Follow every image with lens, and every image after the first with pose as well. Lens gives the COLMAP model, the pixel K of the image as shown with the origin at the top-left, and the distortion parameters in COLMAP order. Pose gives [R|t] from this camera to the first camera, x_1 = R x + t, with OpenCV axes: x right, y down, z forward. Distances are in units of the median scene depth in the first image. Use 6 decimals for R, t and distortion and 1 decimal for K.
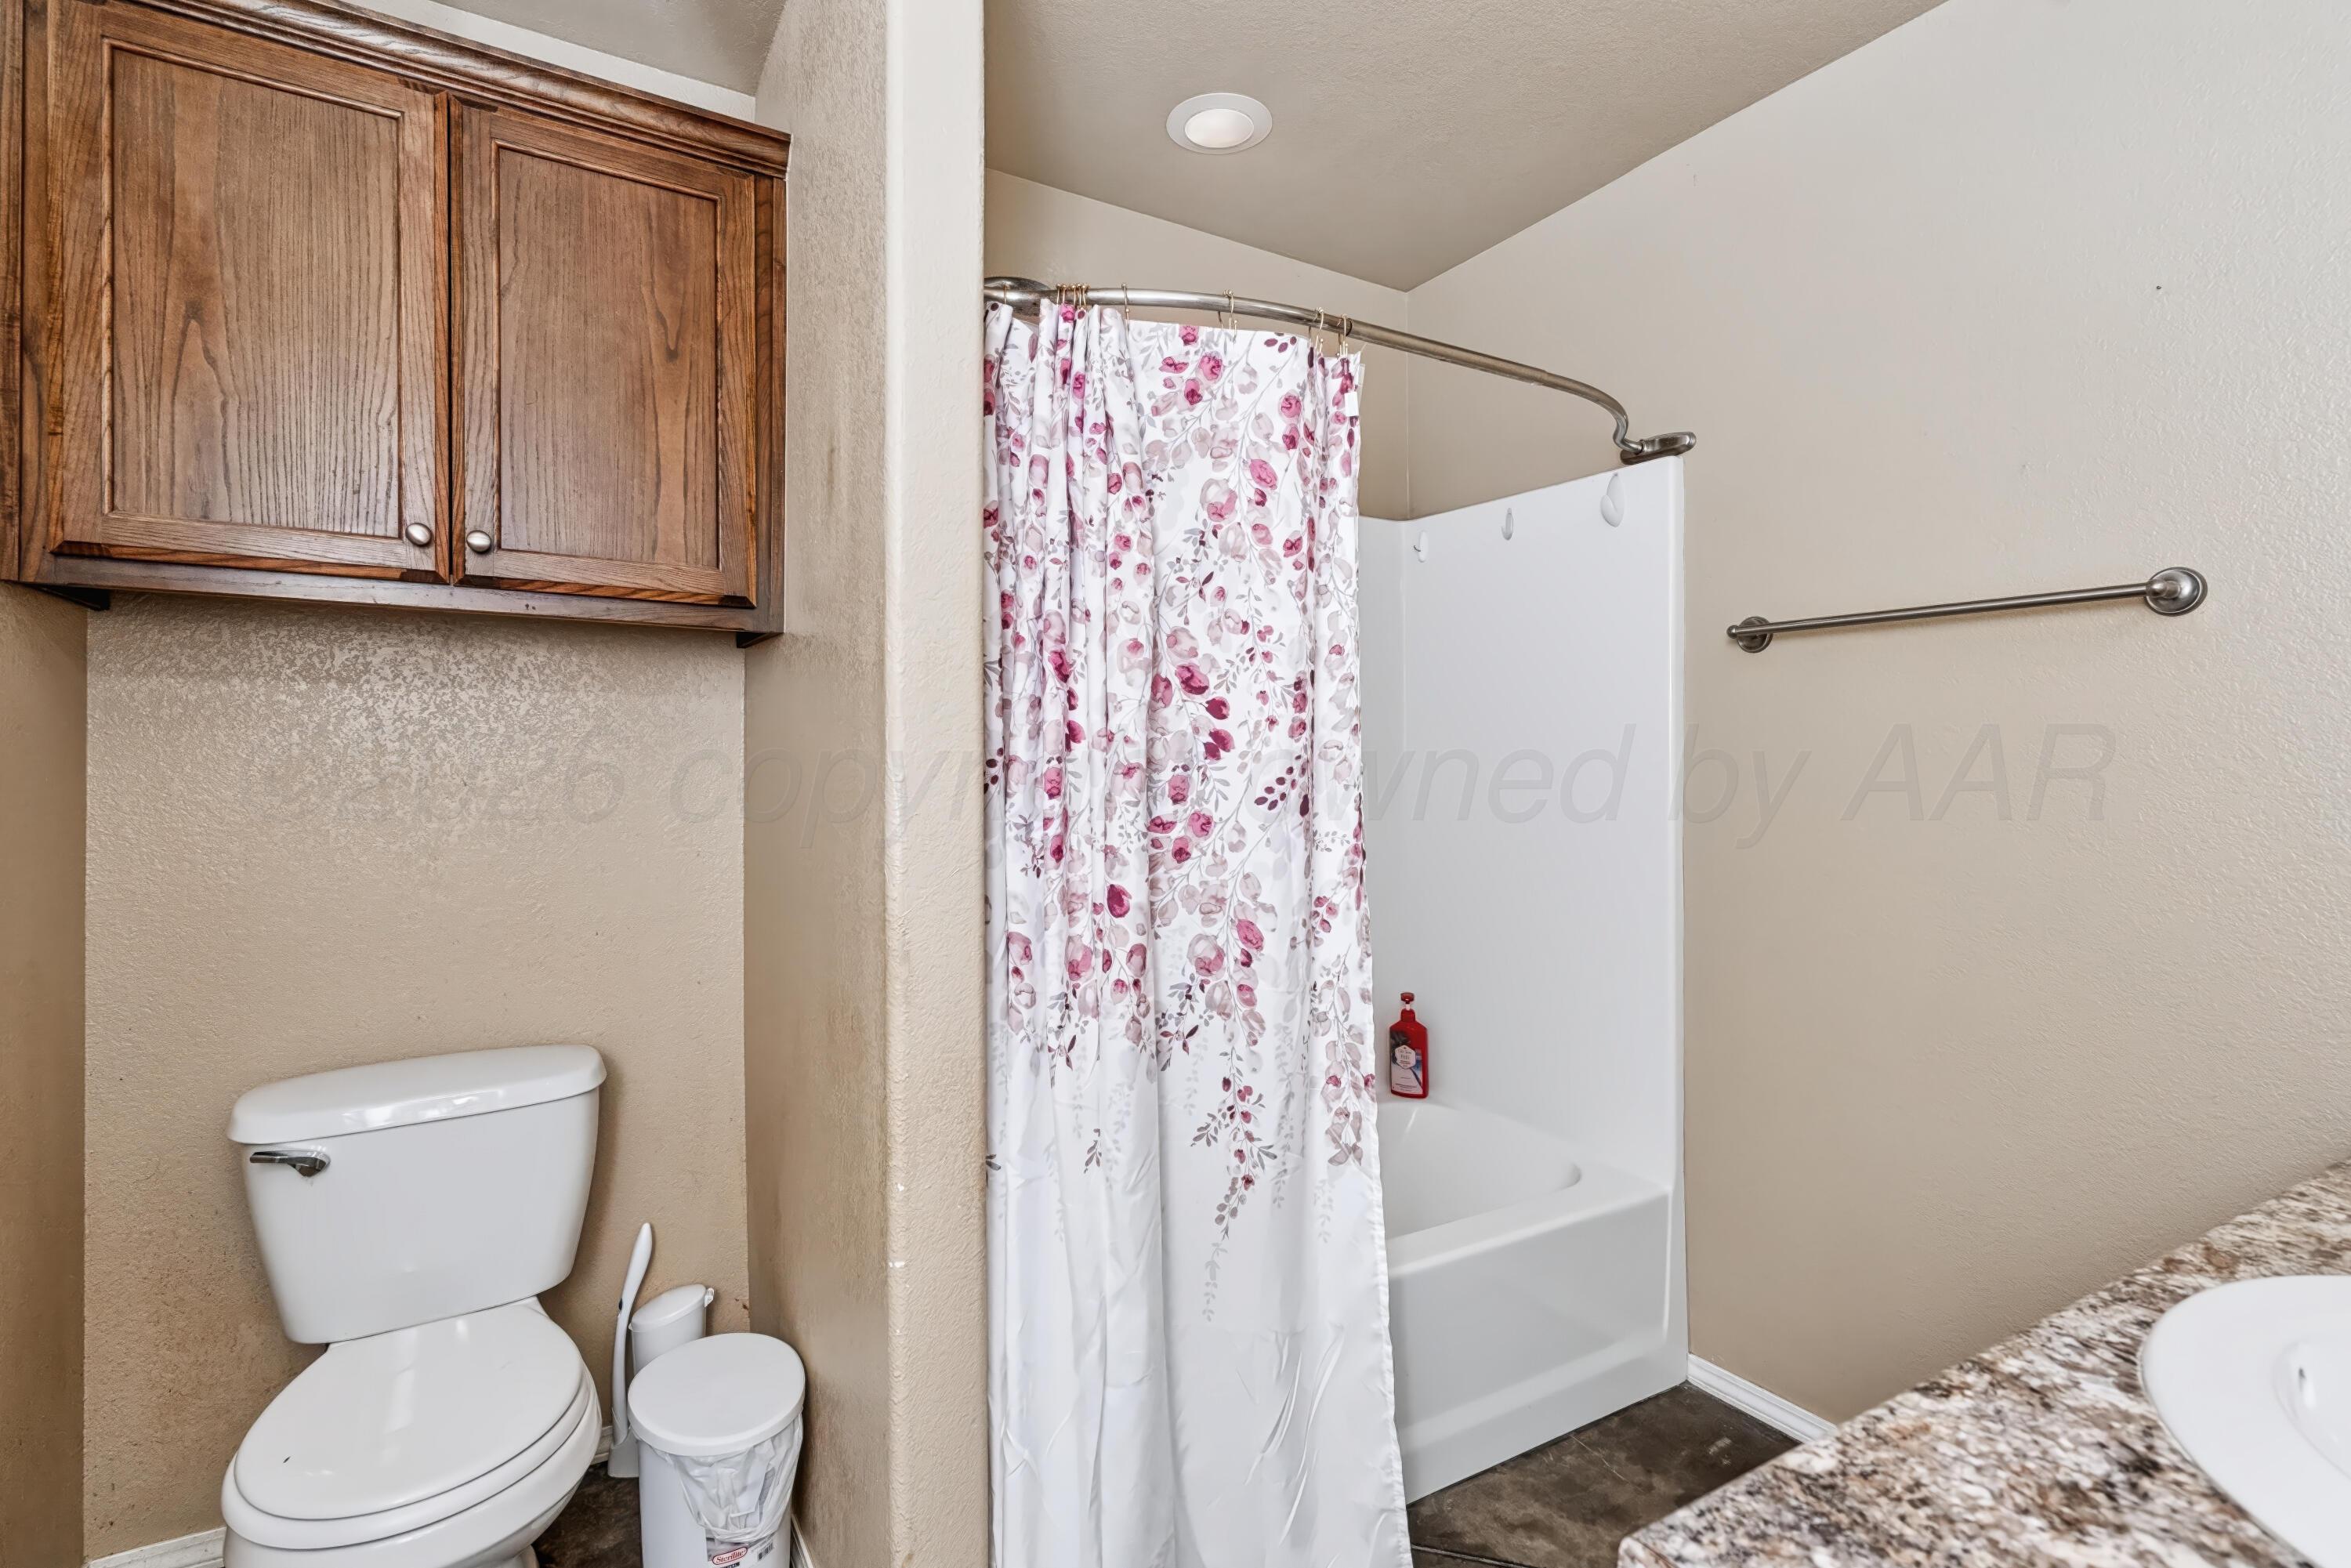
lens RADIAL K [[1087.4, 0, 1180.4], [0, 1087.4, 755.1], [0, 0, 1]] dist [-0.003319, 0.003941]
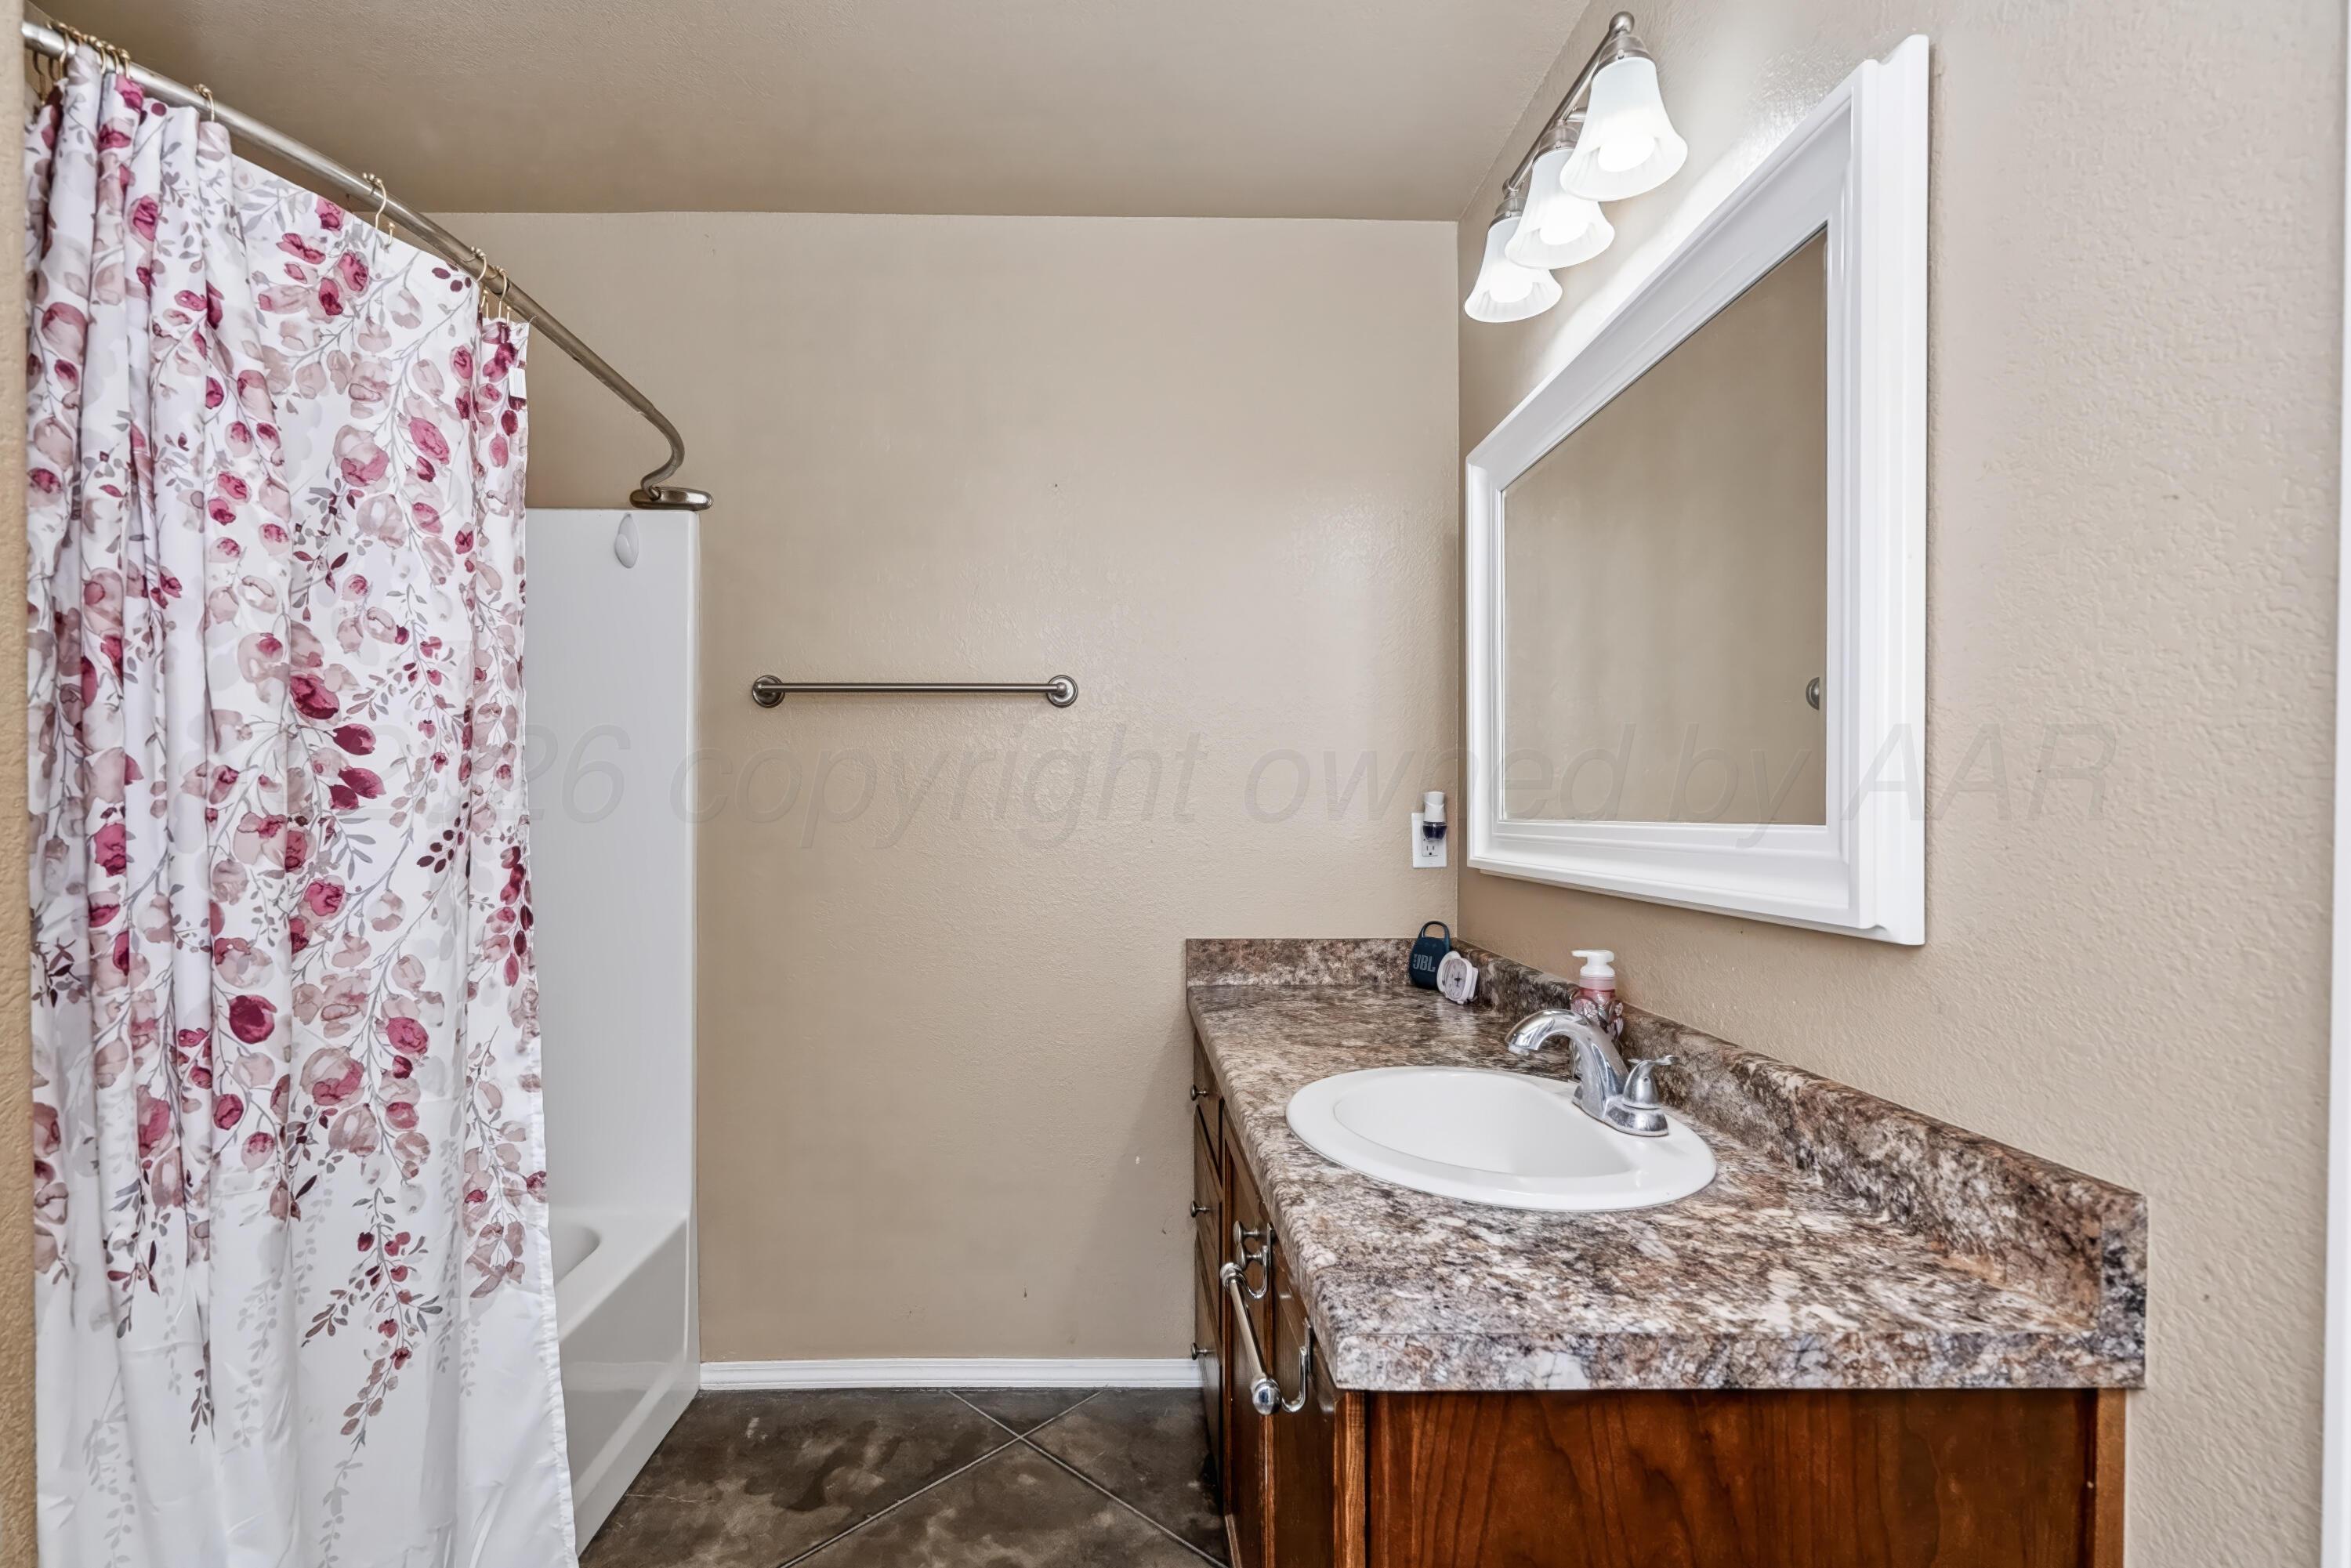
lens RADIAL K [[1087.4, 0, 1106.1], [0, 1087.4, 815.7], [0, 0, 1]] dist [-0.003319, 0.003941]
pose [[0.502744, -0.013873, 0.864324, -0.351731], [-0.001903, 0.999851, 0.017155, -0.004770], [-0.864433, -0.010269, 0.502643, 0.188704]]
